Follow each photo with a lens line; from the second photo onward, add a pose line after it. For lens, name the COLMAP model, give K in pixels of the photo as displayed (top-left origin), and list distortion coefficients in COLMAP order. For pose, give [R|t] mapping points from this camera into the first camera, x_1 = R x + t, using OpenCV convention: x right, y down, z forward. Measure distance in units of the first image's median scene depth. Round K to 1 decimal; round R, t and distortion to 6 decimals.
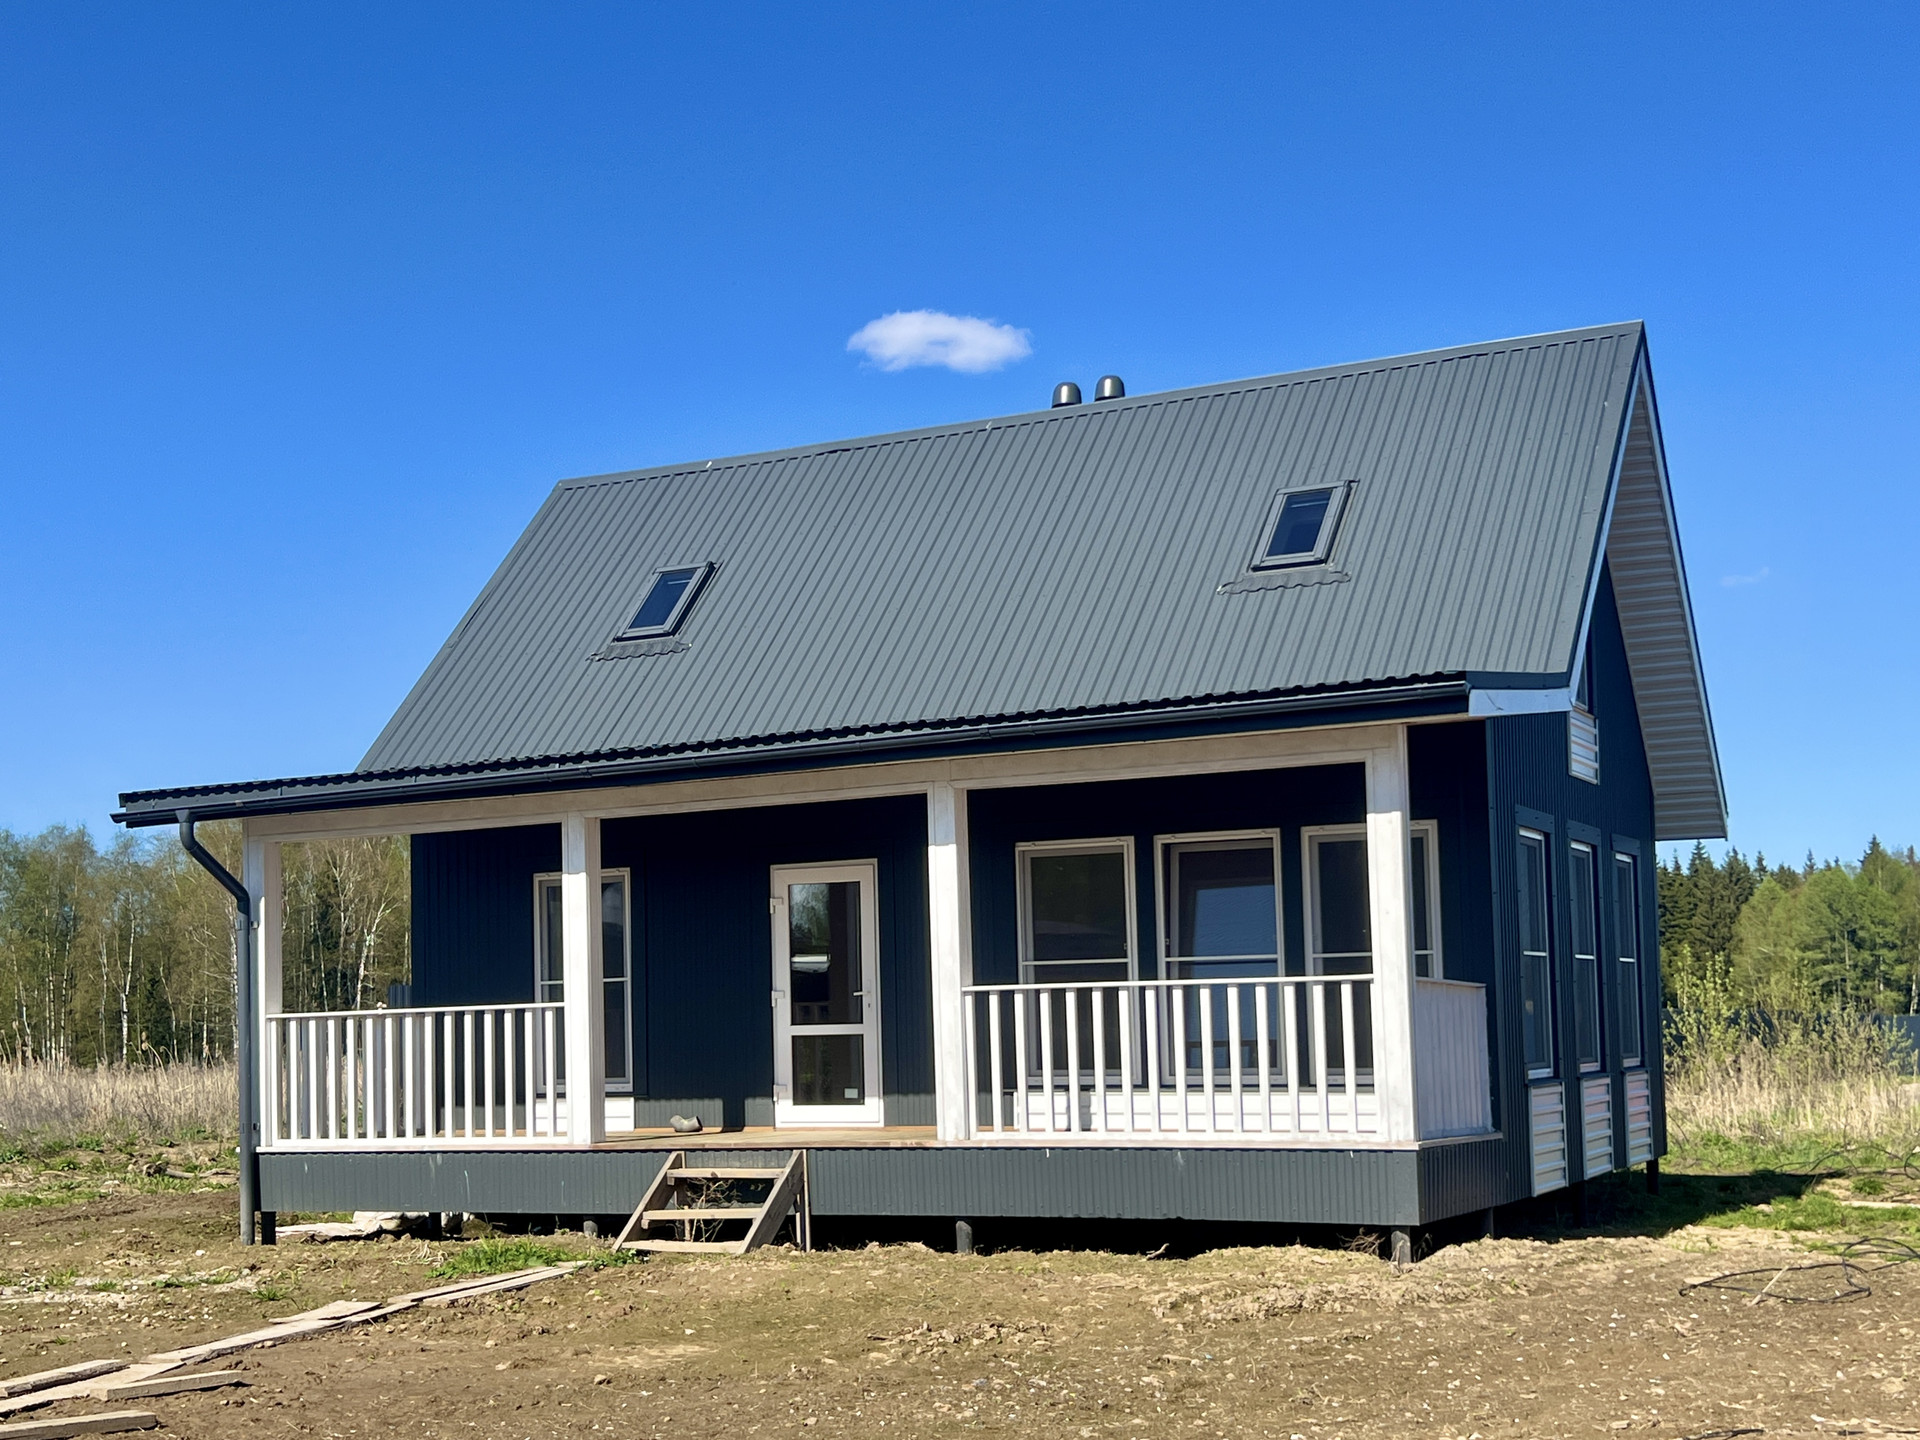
lens RADIAL K [[2582.9, 0, 945.8], [0, 2582.9, 705.9], [0, 0, 1]] dist [0.086119, 0.000000]
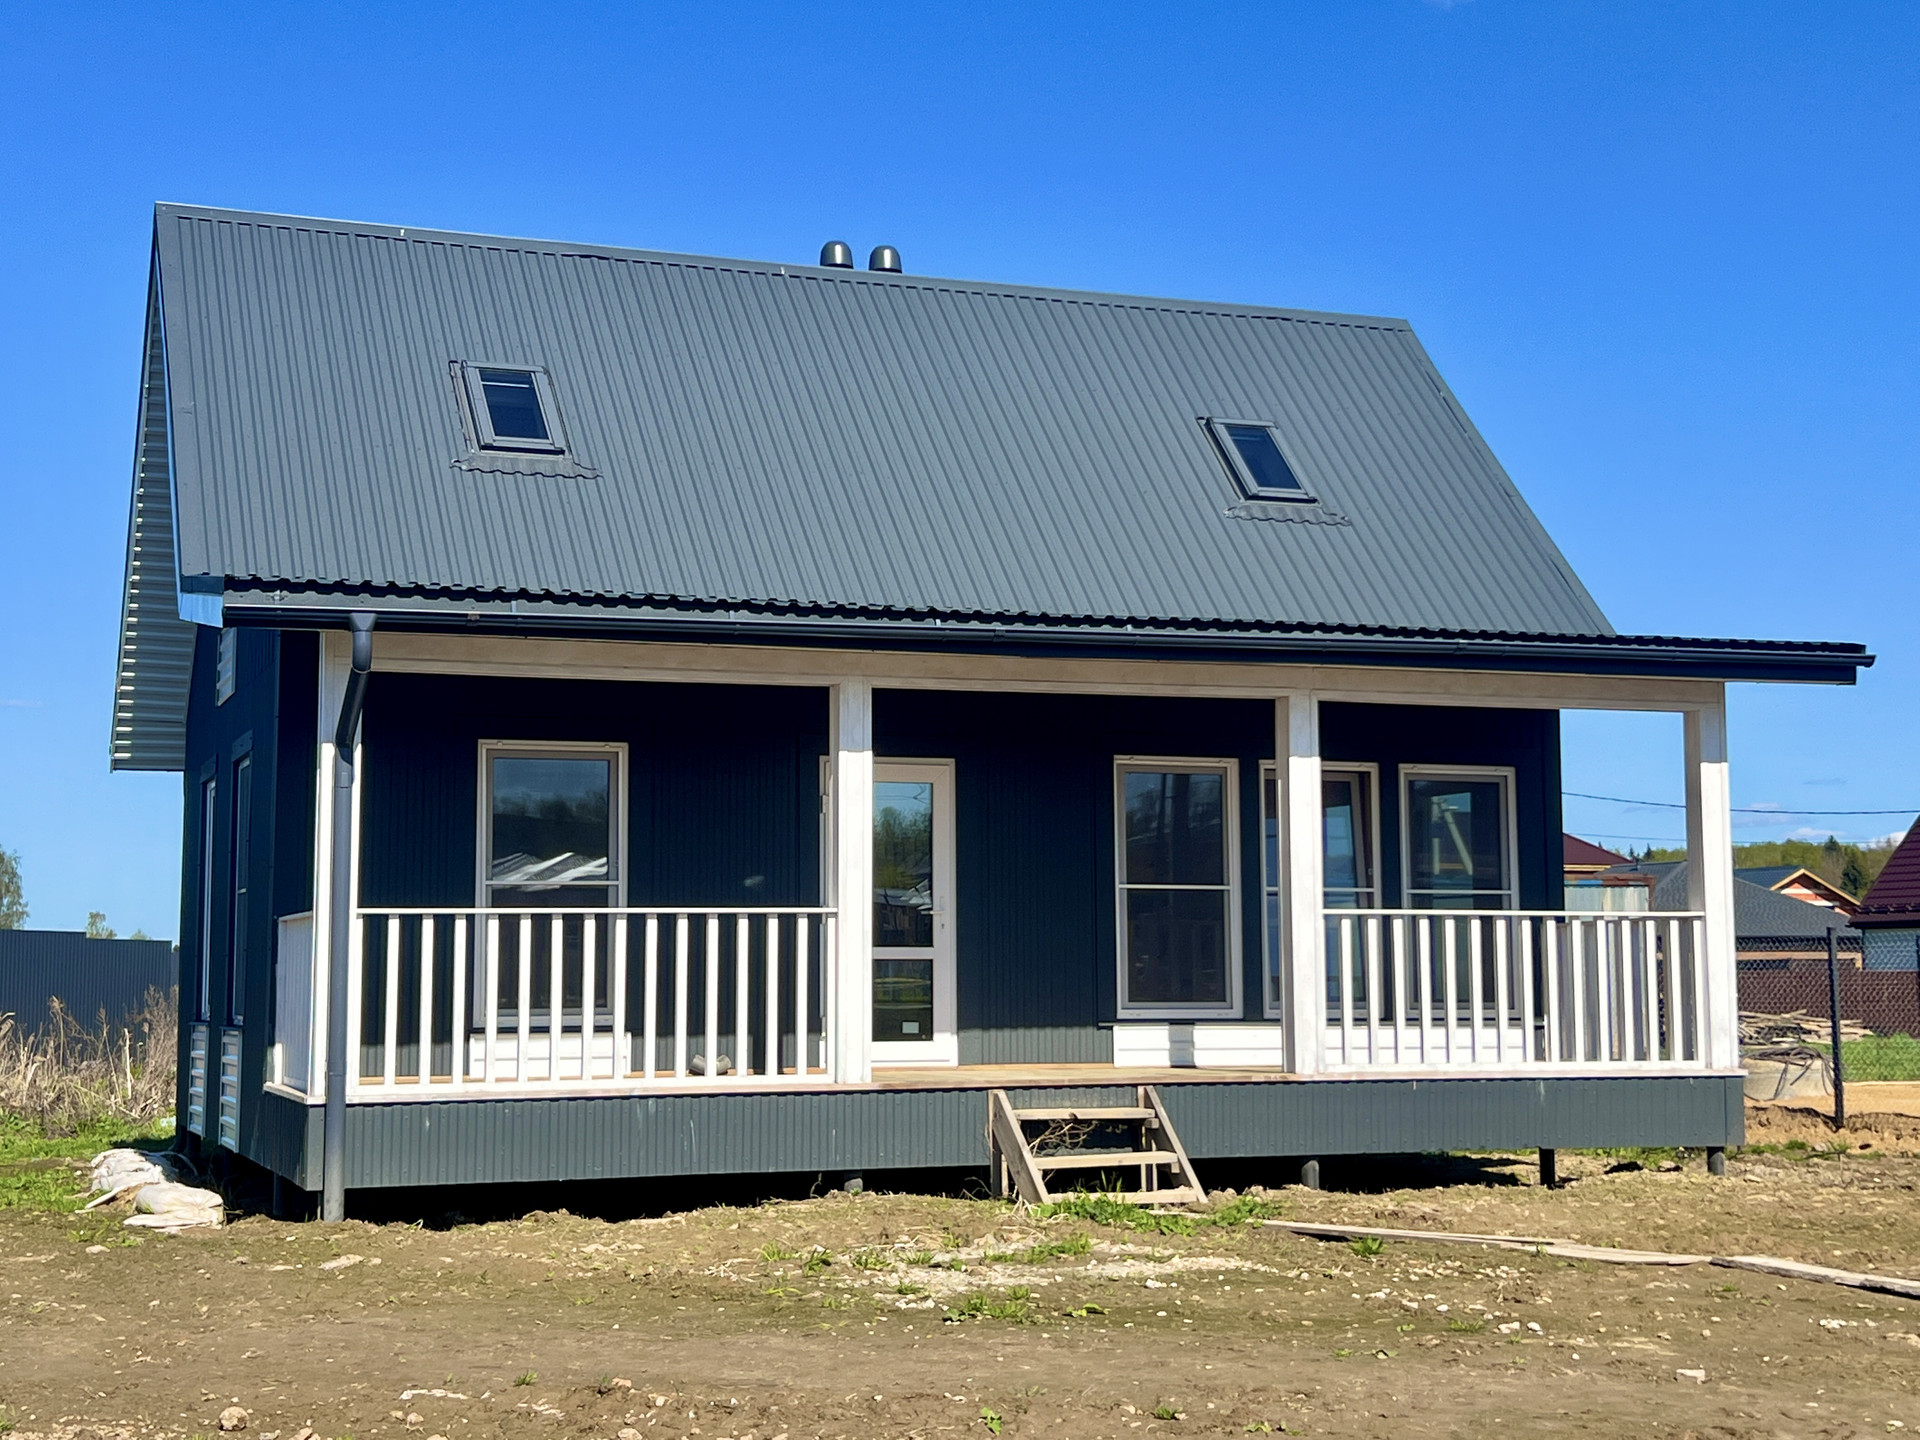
lens RADIAL K [[2754.7, 0, 965.3], [0, 2754.7, 643.8], [0, 0, 1]] dist [0.058540, 0.000000]
pose [[0.662340, 0.108075, 0.741368, -0.745740], [-0.106660, 0.993064, -0.049475, 0.068499], [-0.741573, -0.046305, 0.669273, 0.388156]]
